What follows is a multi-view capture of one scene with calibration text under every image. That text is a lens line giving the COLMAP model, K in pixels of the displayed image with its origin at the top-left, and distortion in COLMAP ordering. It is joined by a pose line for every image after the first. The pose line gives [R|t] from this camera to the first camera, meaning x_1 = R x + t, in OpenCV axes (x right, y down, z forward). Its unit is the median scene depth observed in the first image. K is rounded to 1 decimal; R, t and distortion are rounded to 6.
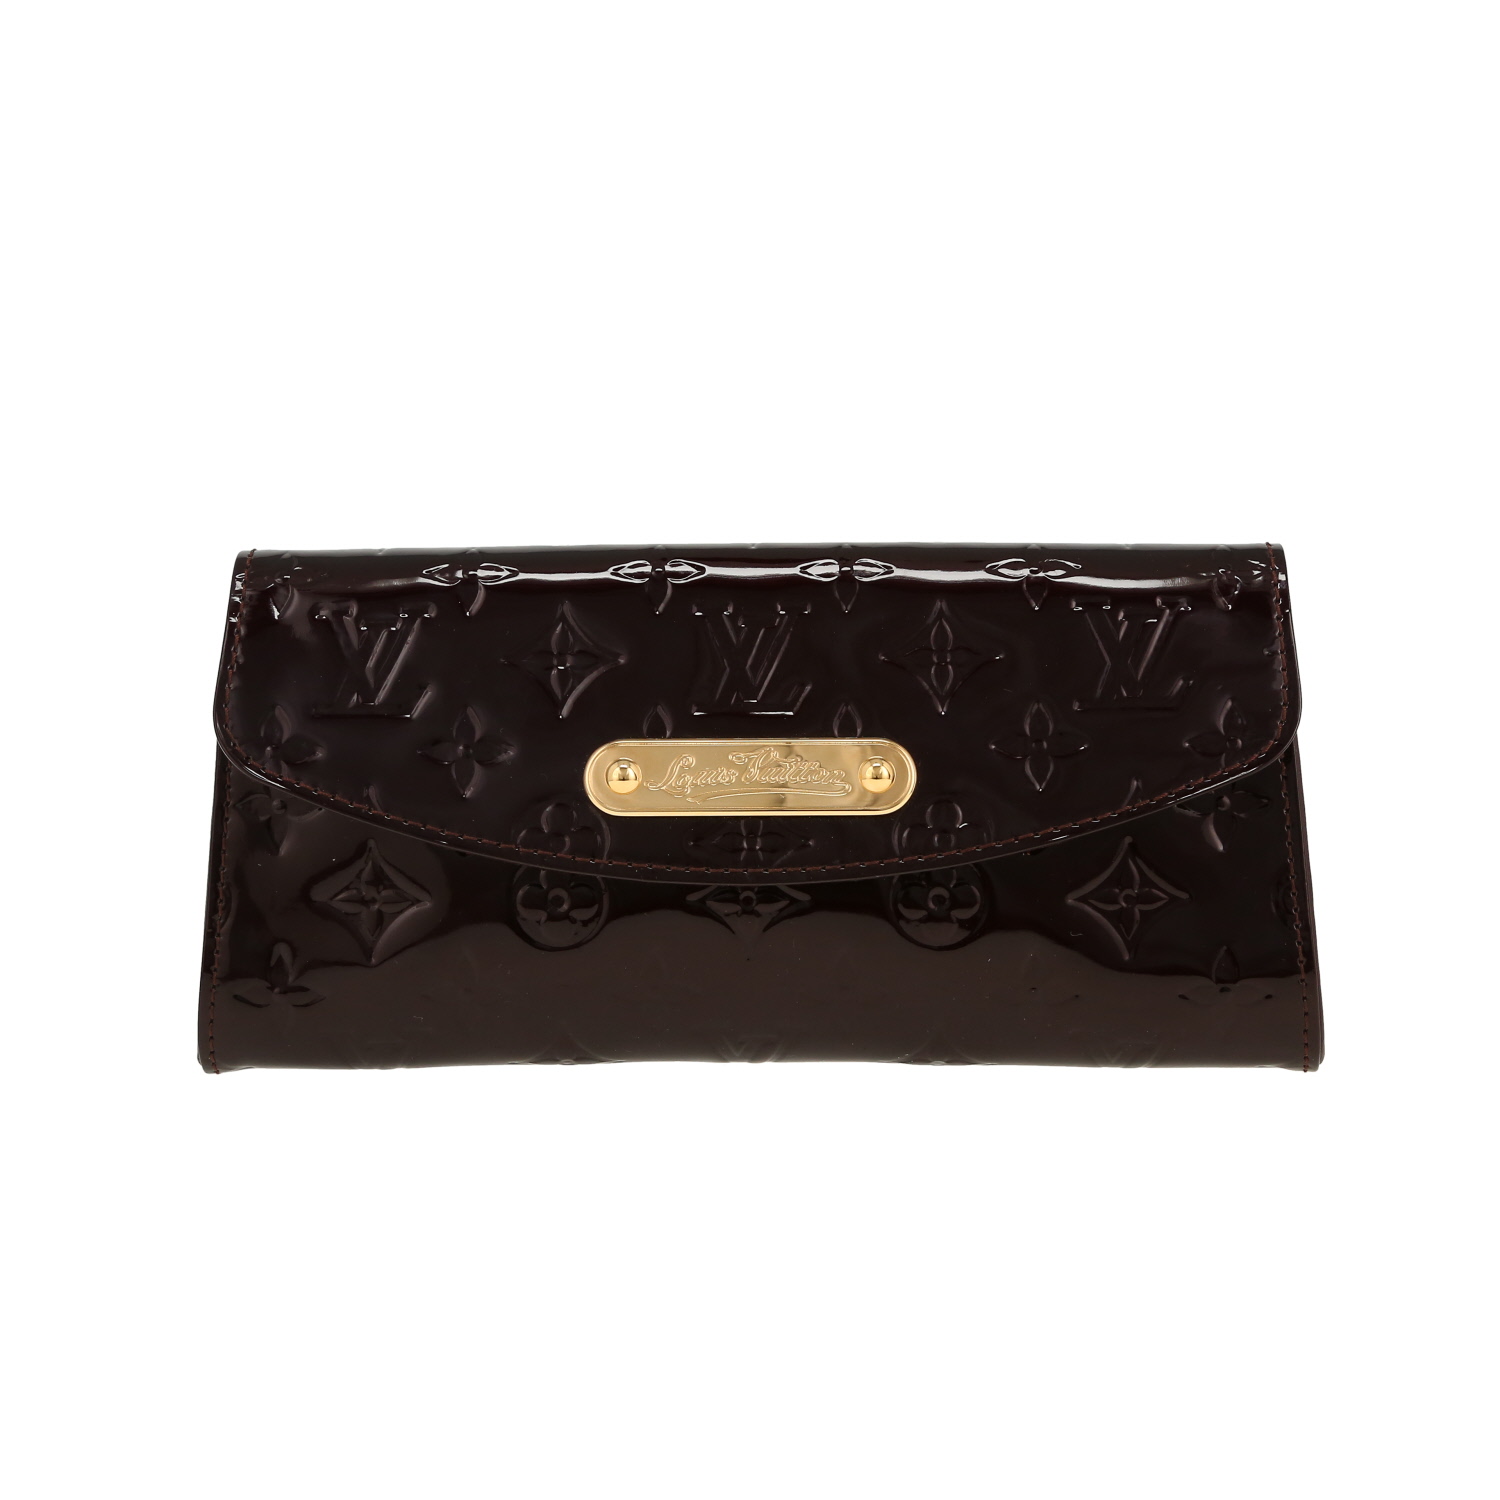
lens RADIAL K [[2864.7, 0, 750.0], [0, 2864.7, 750.0], [0, 0, 1]] dist [-0.049226, -0.071244]
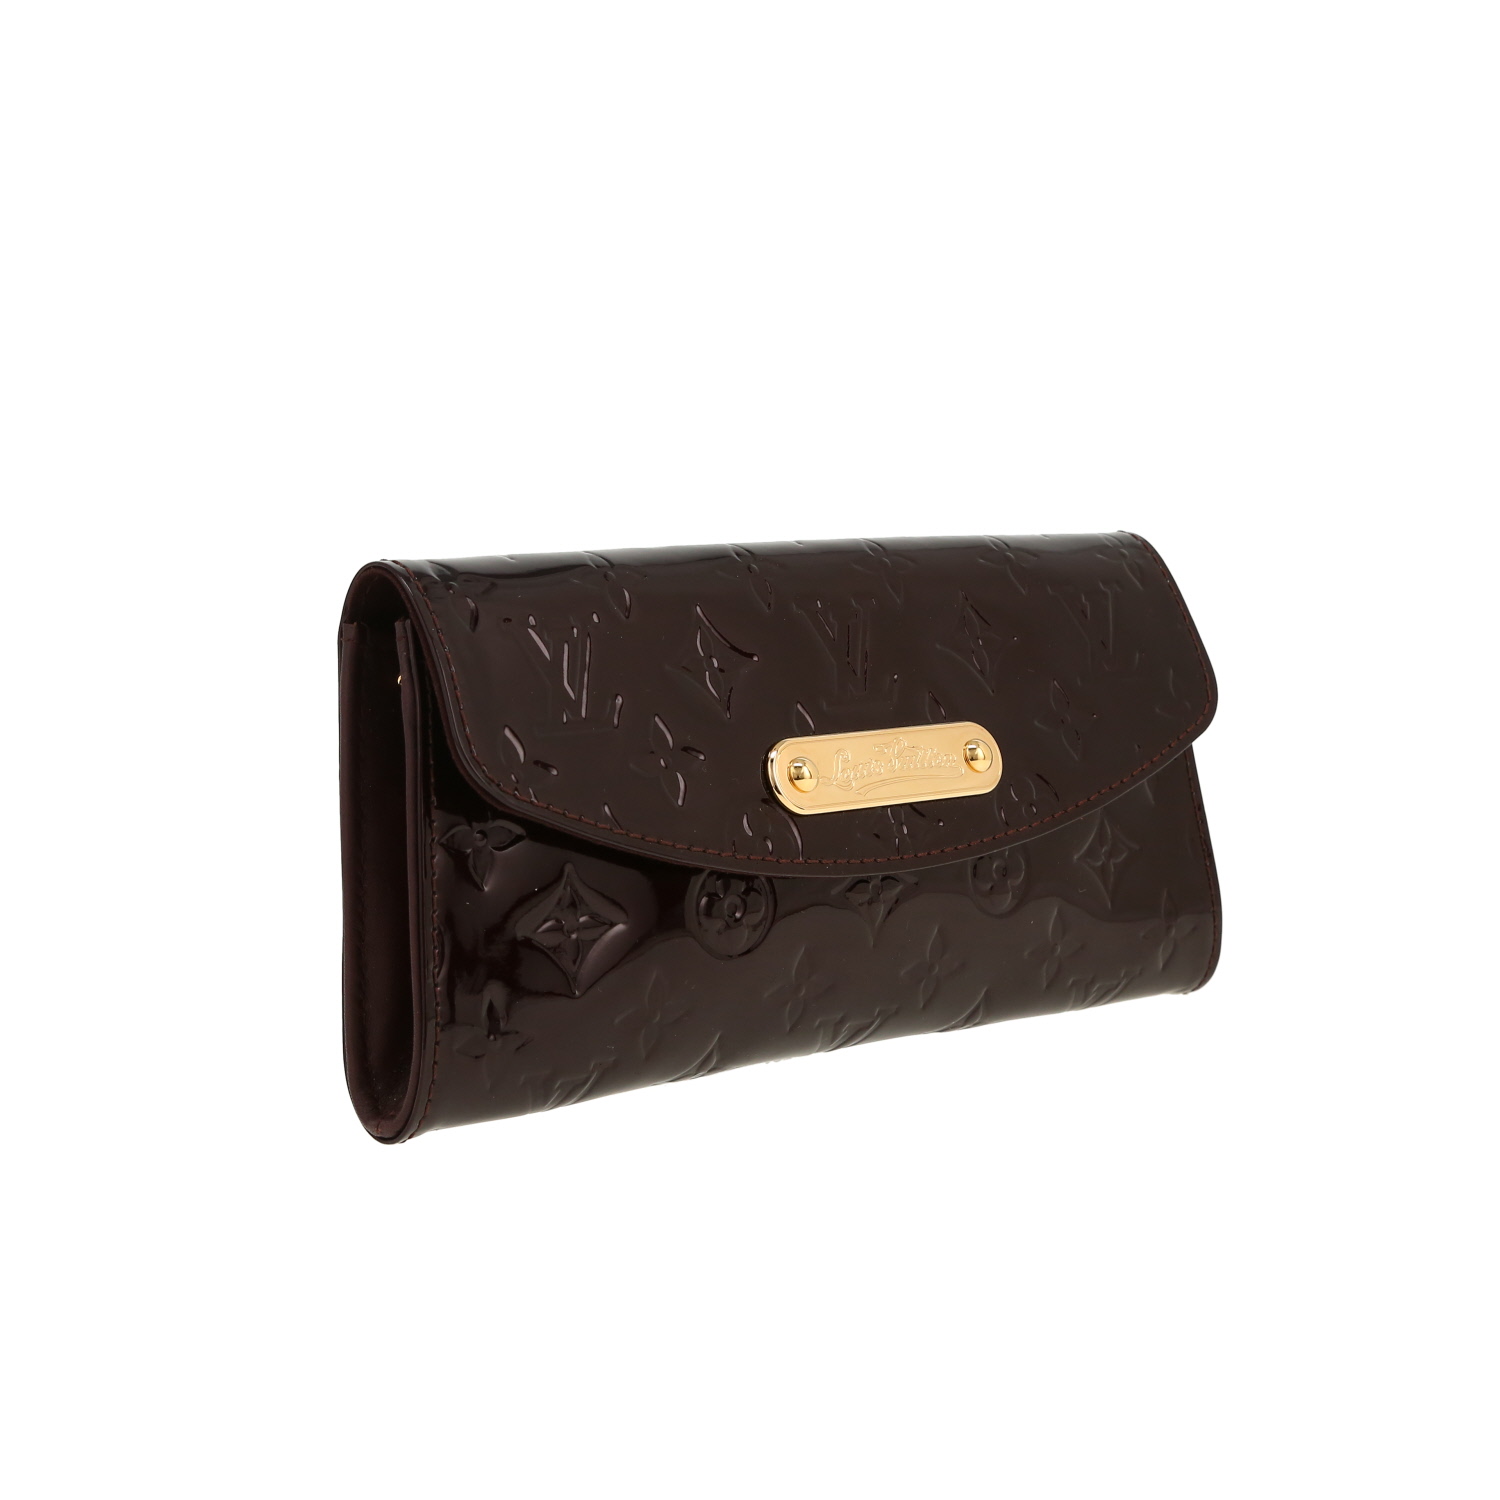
lens RADIAL K [[2864.7, 0, 750.0], [0, 2864.7, 750.0], [0, 0, 1]] dist [-0.049226, -0.071244]
pose [[0.773378, -0.068781, 0.630202, -0.675927], [0.070883, 0.997245, 0.021853, -0.022282], [-0.629969, 0.027770, 0.776123, 0.232267]]
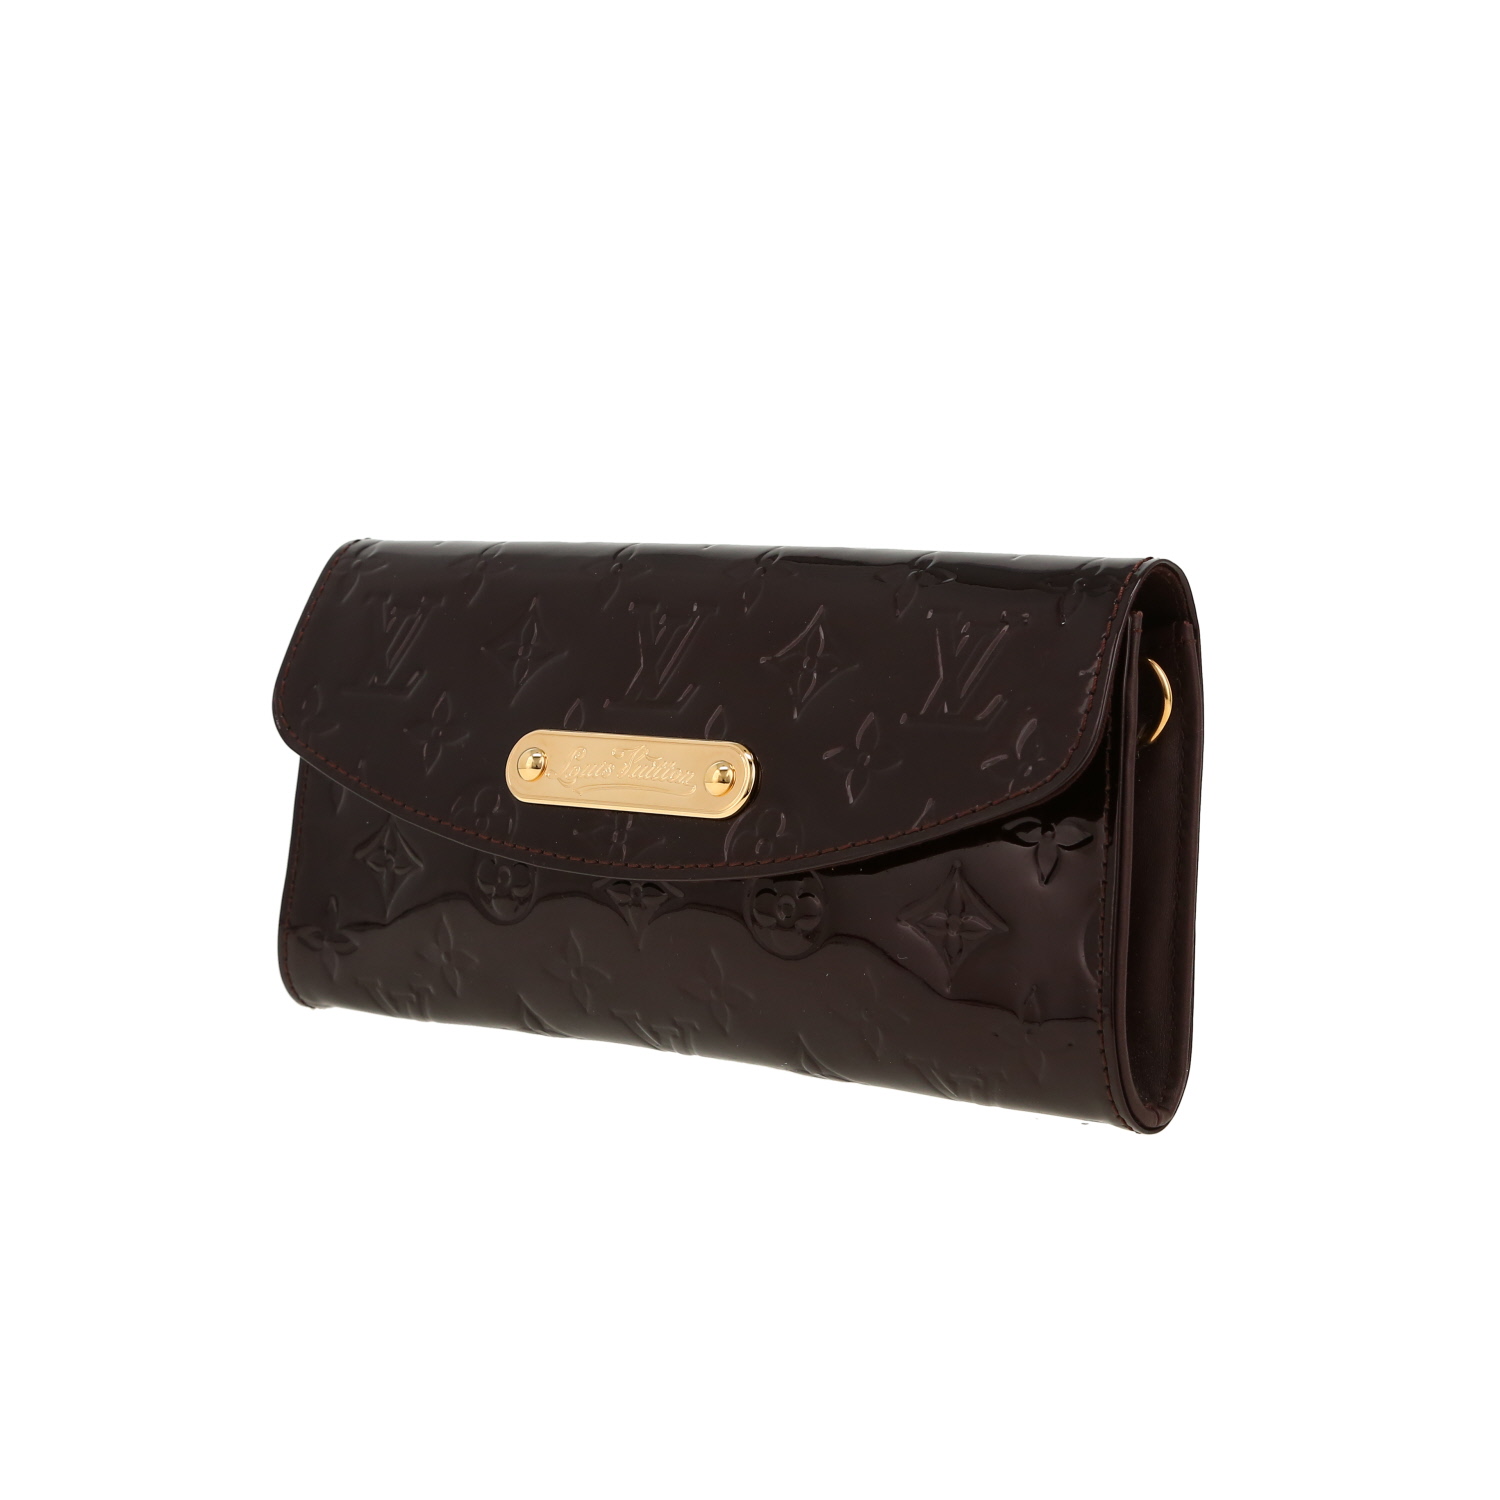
lens RADIAL K [[2864.7, 0, 750.0], [0, 2864.7, 750.0], [0, 0, 1]] dist [-0.049226, -0.071244]
pose [[0.841741, 0.060390, -0.536493, 0.580802], [-0.057029, 0.998110, 0.022875, -0.024337], [0.536860, 0.011341, 0.843595, 0.154472]]
